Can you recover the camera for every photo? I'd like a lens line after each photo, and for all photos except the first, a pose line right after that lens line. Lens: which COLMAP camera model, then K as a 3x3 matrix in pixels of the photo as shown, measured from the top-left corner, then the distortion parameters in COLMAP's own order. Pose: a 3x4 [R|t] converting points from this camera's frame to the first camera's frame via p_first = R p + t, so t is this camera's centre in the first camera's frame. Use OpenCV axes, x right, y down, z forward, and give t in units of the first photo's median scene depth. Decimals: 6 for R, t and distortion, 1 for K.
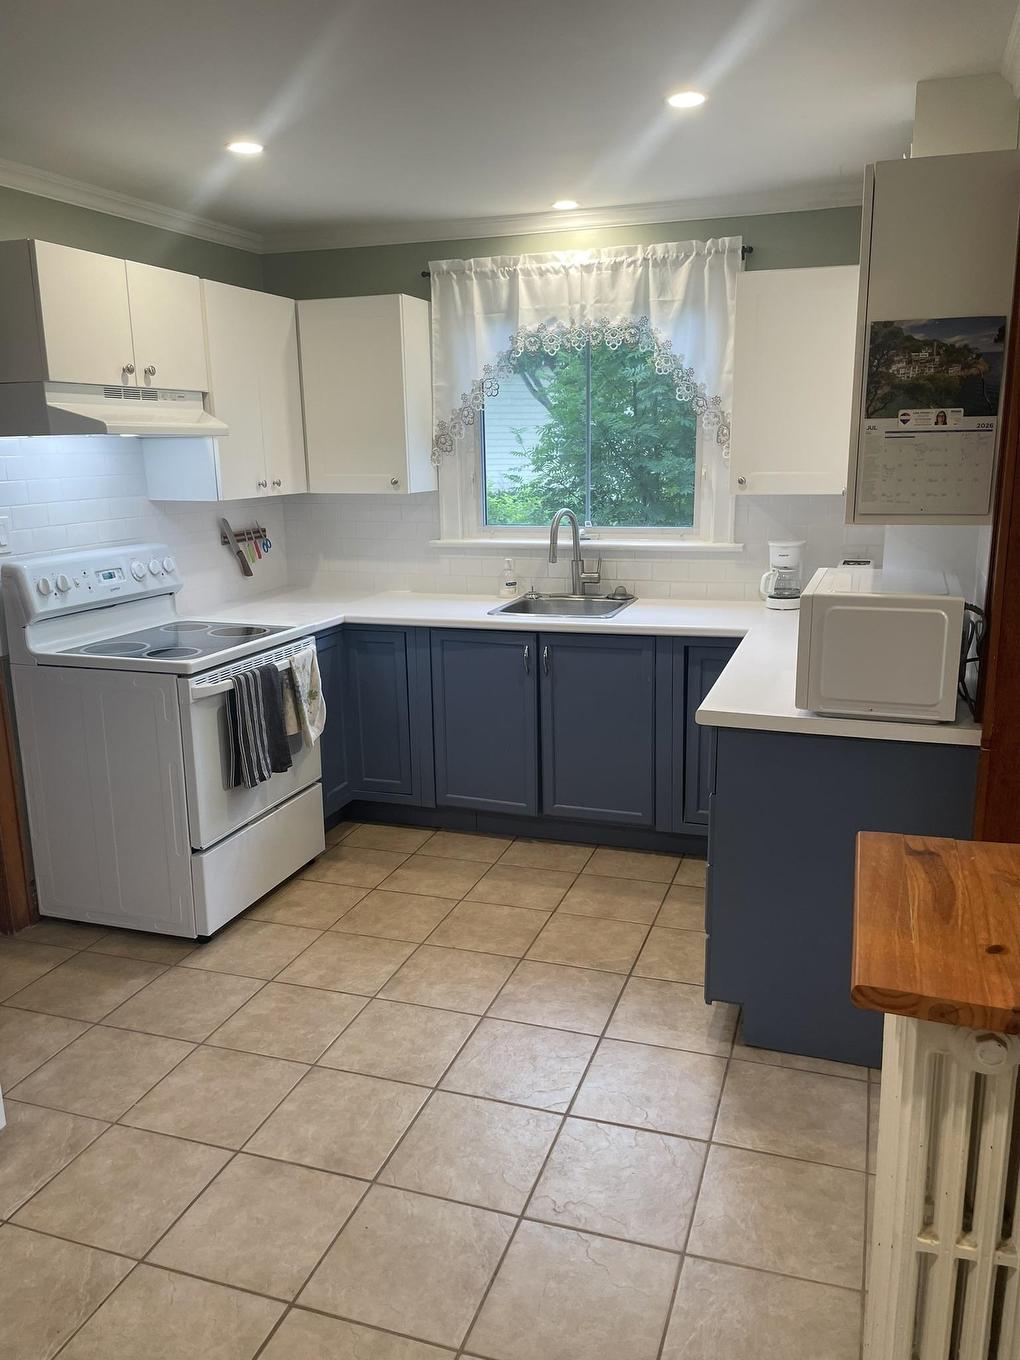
lens RADIAL K [[1059.7, 0, 510.0], [0, 1059.7, 680.0], [0, 0, 1]] dist [-0.014077, 0.009714]
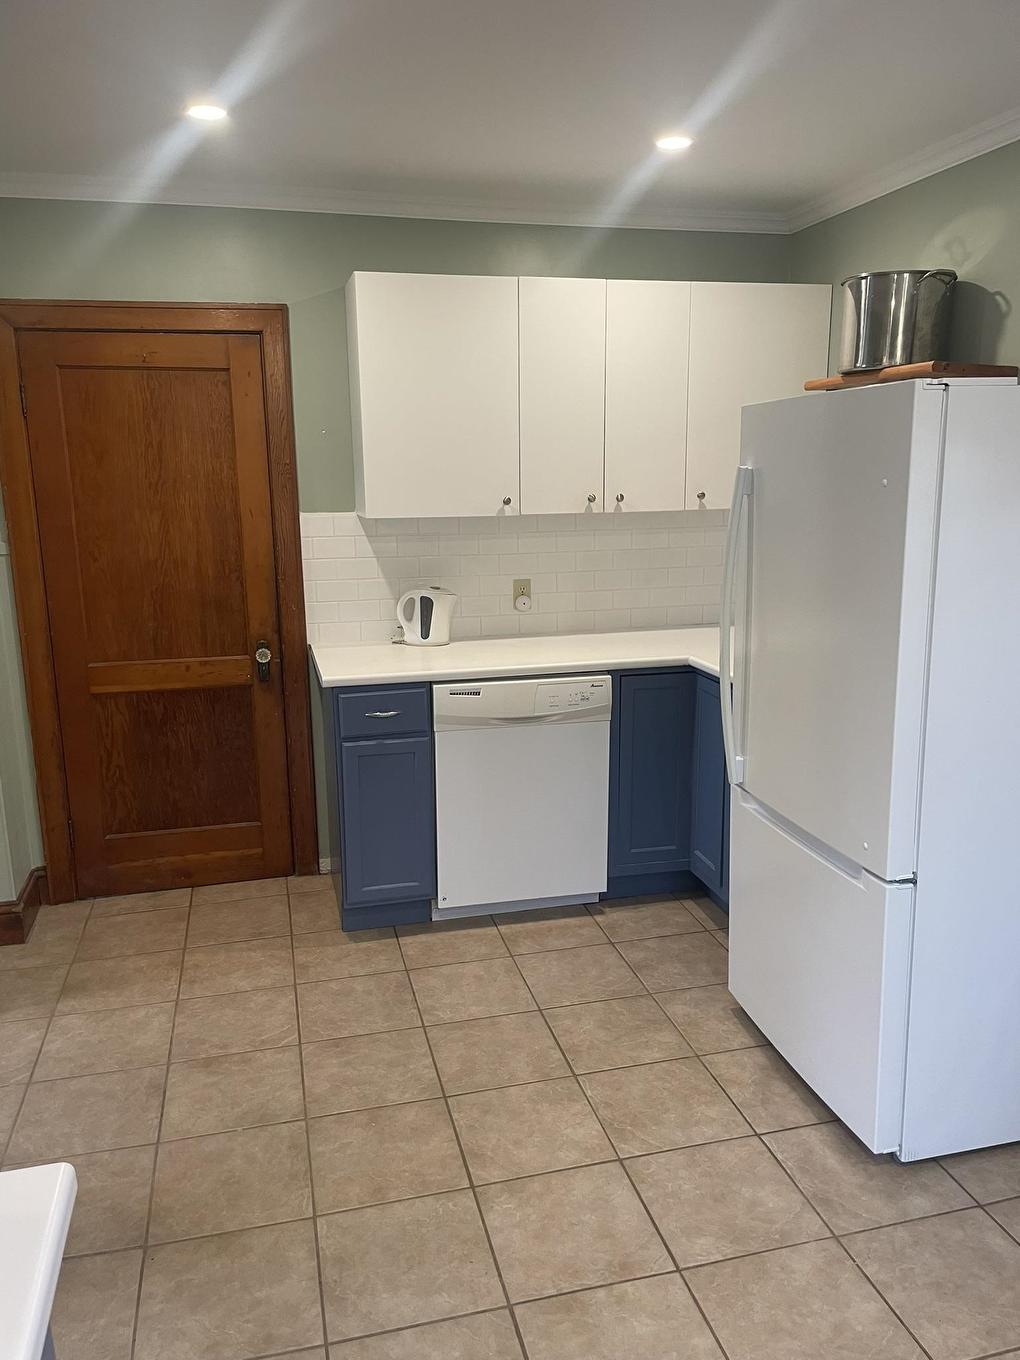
lens RADIAL K [[1026.9, 0, 518.3], [0, 1026.9, 695.5], [0, 0, 1]] dist [0.085734, -0.132624]
pose [[-0.836347, 0.140794, -0.529811, 0.245129], [-0.101284, 0.910132, 0.401747, -0.318053], [0.538762, 0.389662, -0.746927, 1.452918]]
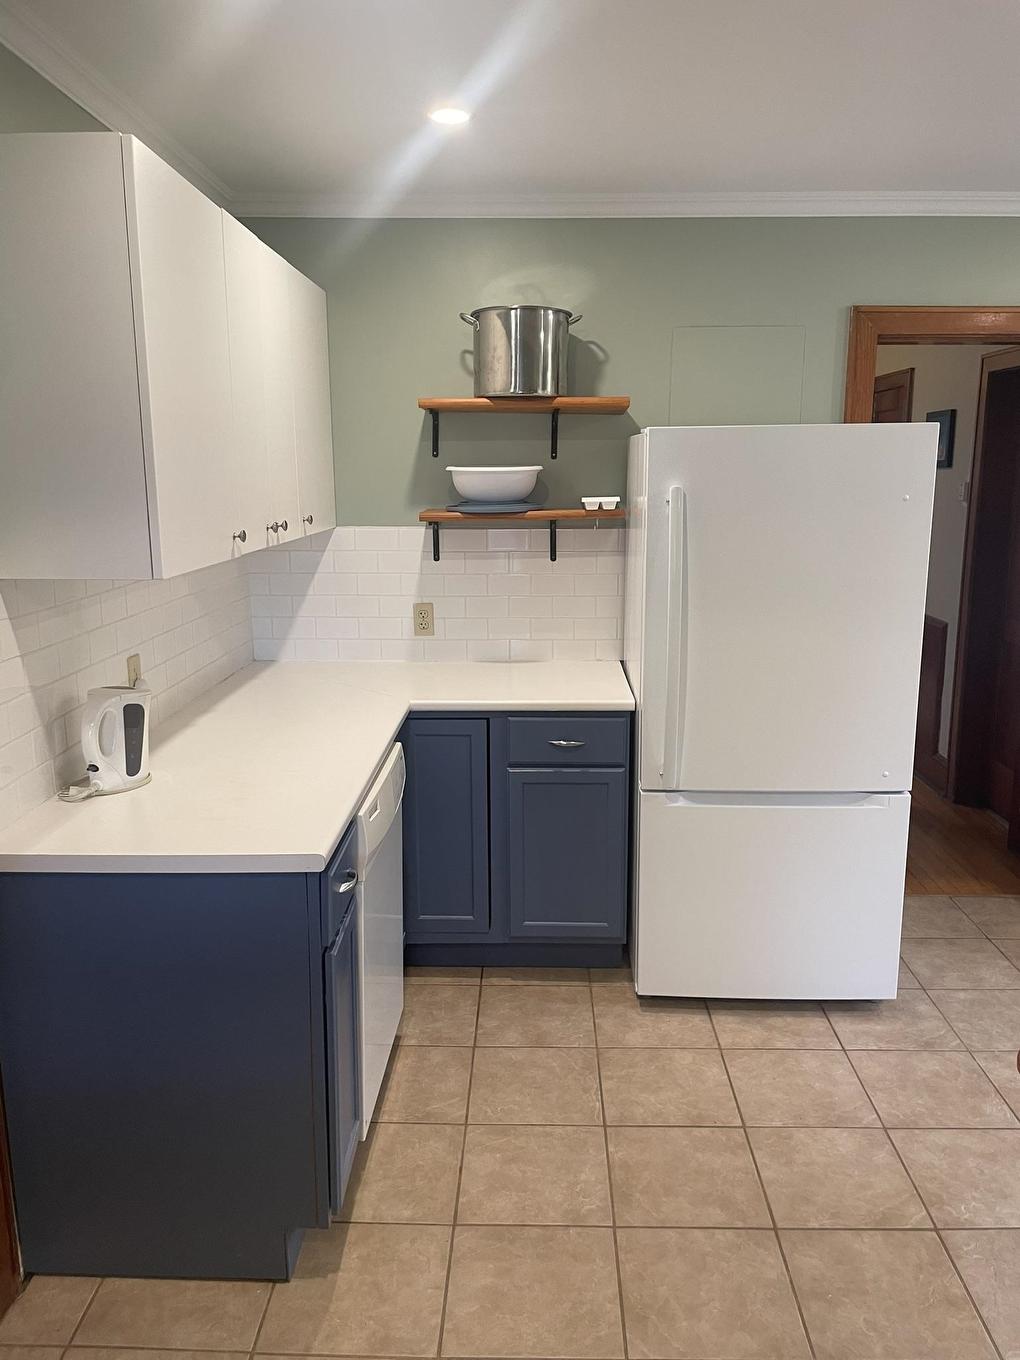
lens RADIAL K [[1031.5, 0, 522.9], [0, 1031.5, 671.5], [0, 0, 1]] dist [0.046632, -0.069279]
pose [[0.309789, 0.201288, -0.929254, 0.493642], [-0.214483, 0.966937, 0.137948, -0.037343], [0.926298, 0.156574, 0.342720, 0.101884]]
